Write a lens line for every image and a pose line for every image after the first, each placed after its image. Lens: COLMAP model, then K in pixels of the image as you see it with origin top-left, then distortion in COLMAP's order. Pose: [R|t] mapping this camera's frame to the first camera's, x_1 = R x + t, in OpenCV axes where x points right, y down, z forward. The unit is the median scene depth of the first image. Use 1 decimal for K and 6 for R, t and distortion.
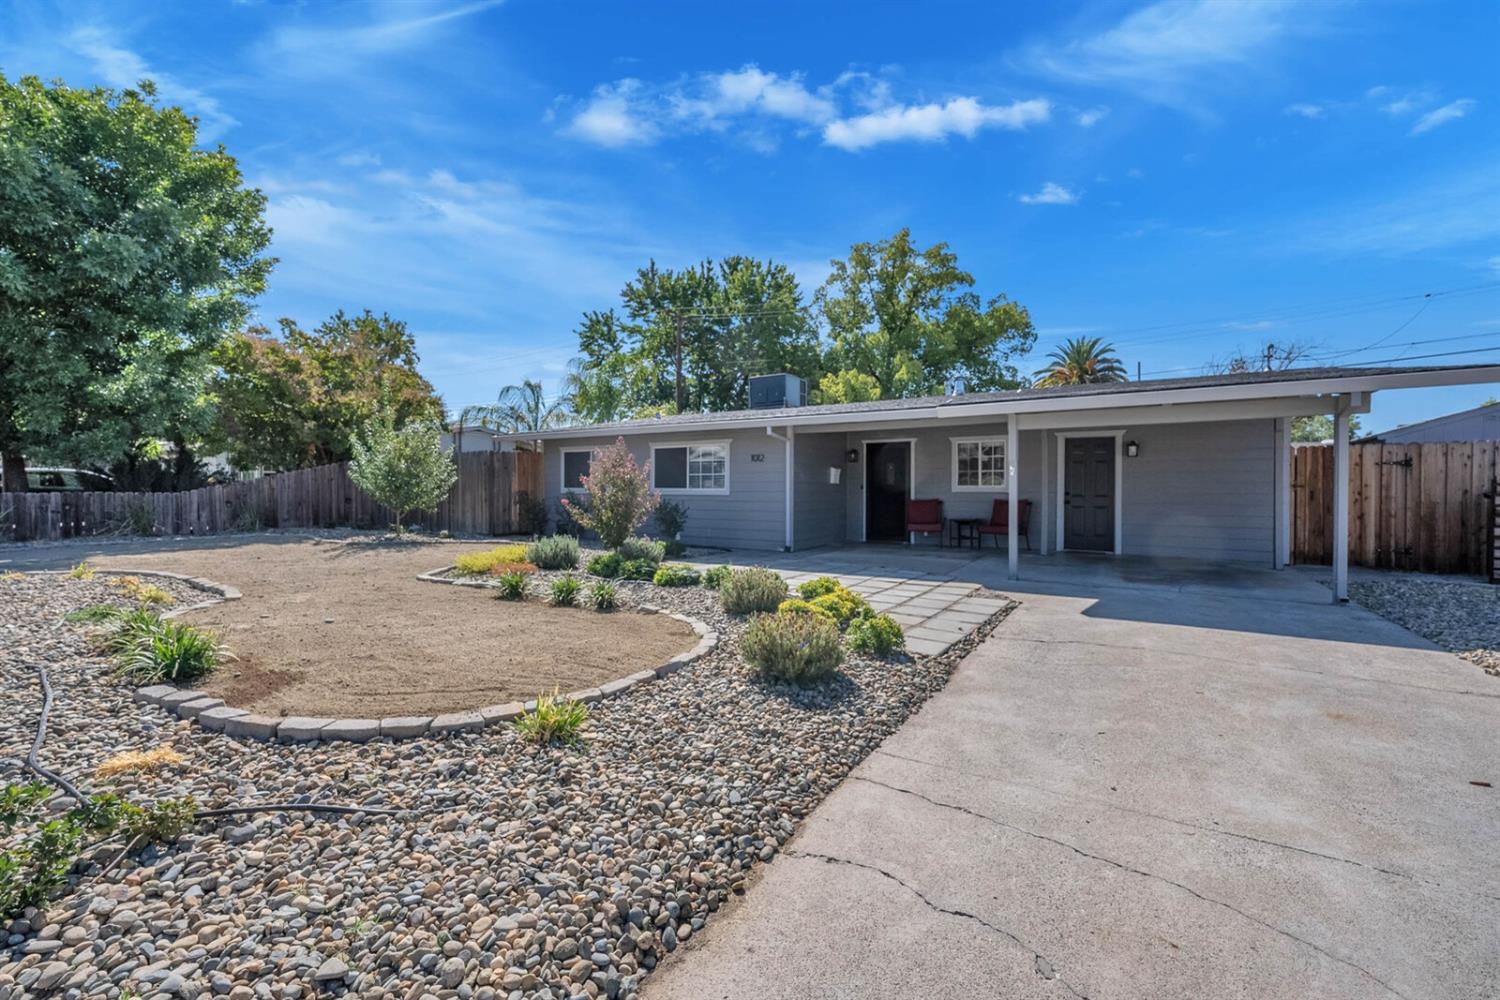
lens RADIAL K [[613.4, 0, 745.8], [0, 613.4, 492.5], [0, 0, 1]] dist [-0.001503, -0.000357]
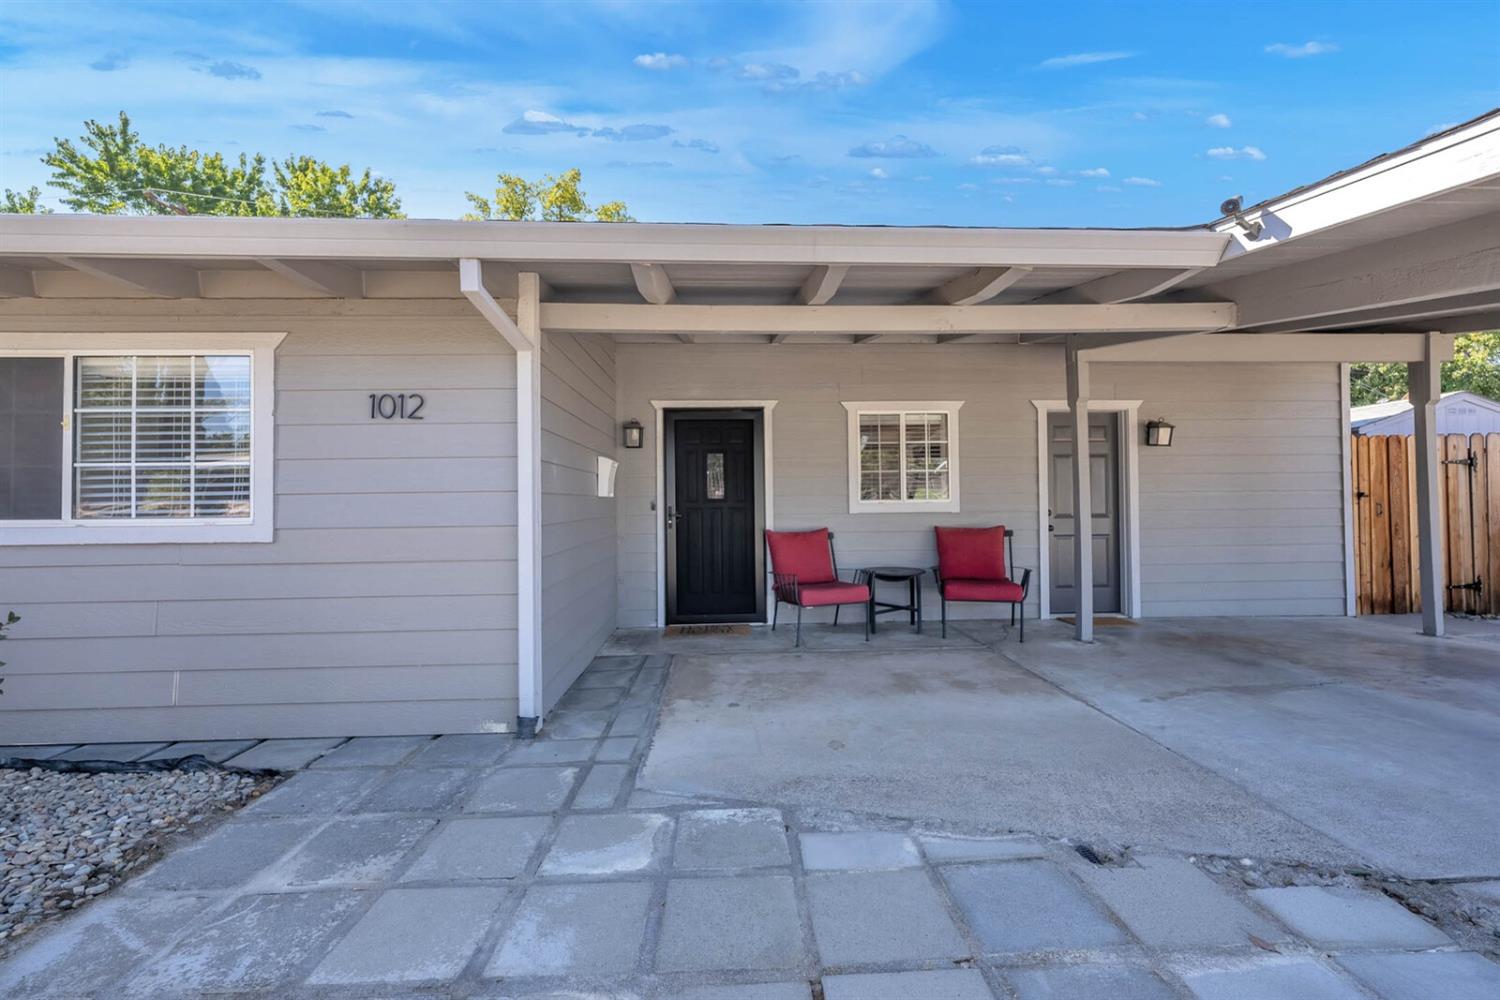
lens RADIAL K [[613.4, 0, 752.3], [0, 613.4, 498.0], [0, 0, 1]] dist [-0.001503, -0.000357]
pose [[0.817629, -0.004376, 0.575729, -0.009206], [0.017183, 0.999711, -0.016805, -0.006269], [-0.575489, 0.023633, 0.817468, 0.643401]]
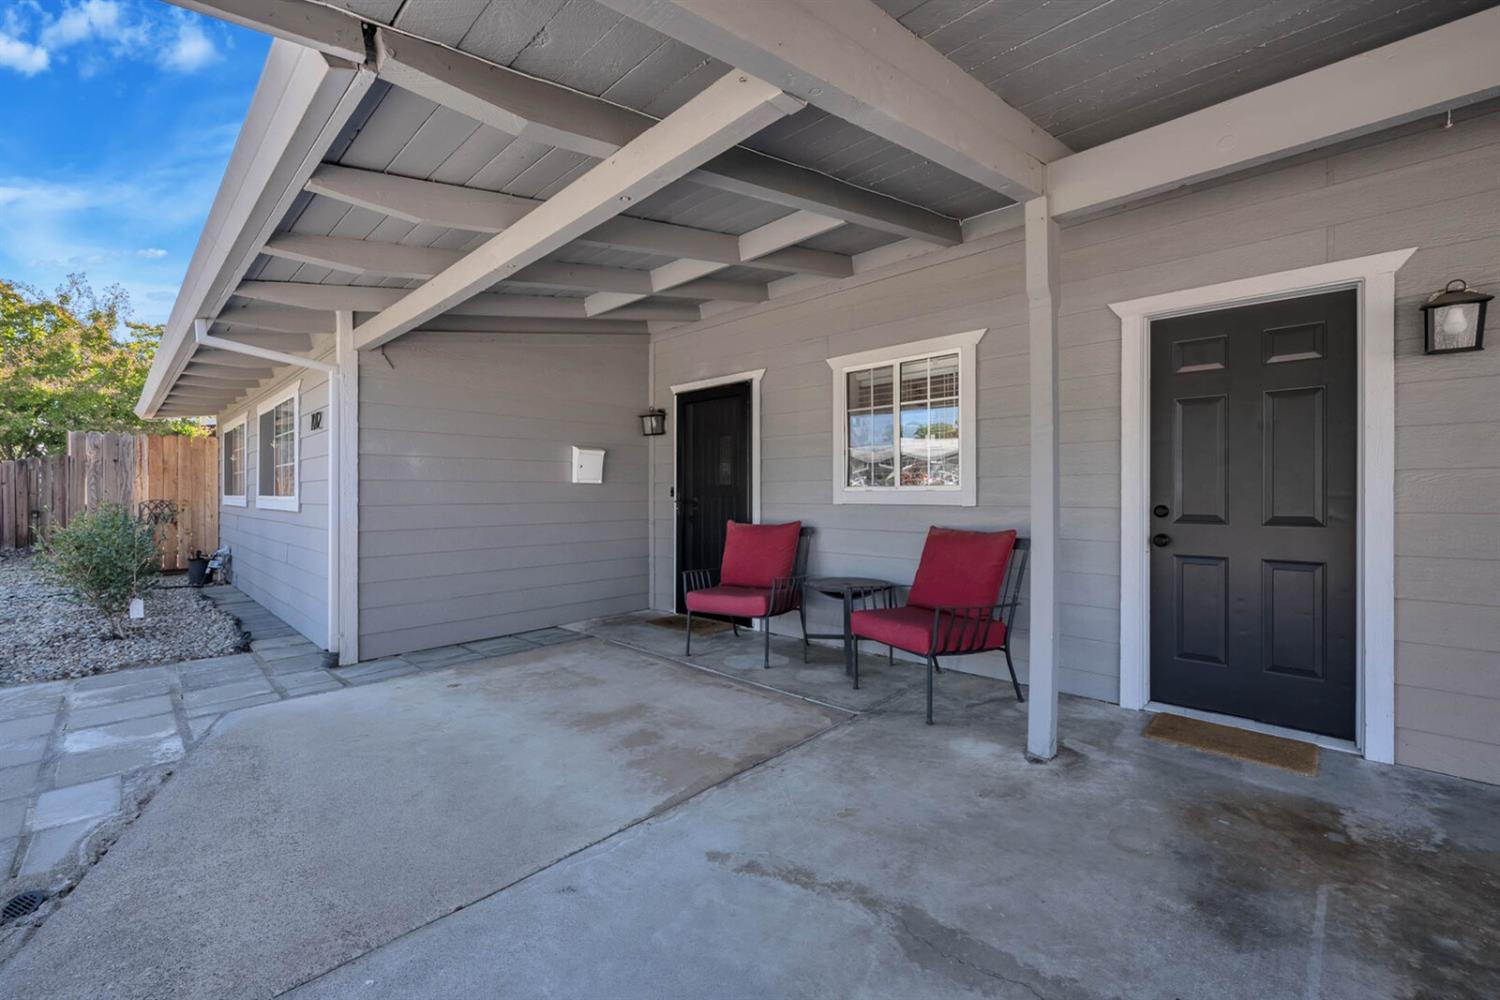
lens RADIAL K [[613.4, 0, 747.7], [0, 613.4, 497.0], [0, 0, 1]] dist [-0.001503, -0.000357]
pose [[0.981925, -0.001250, -0.189269, 0.355172], [0.000547, 0.999993, -0.003766, -0.003684], [0.189272, 0.003595, 0.981918, 0.621658]]
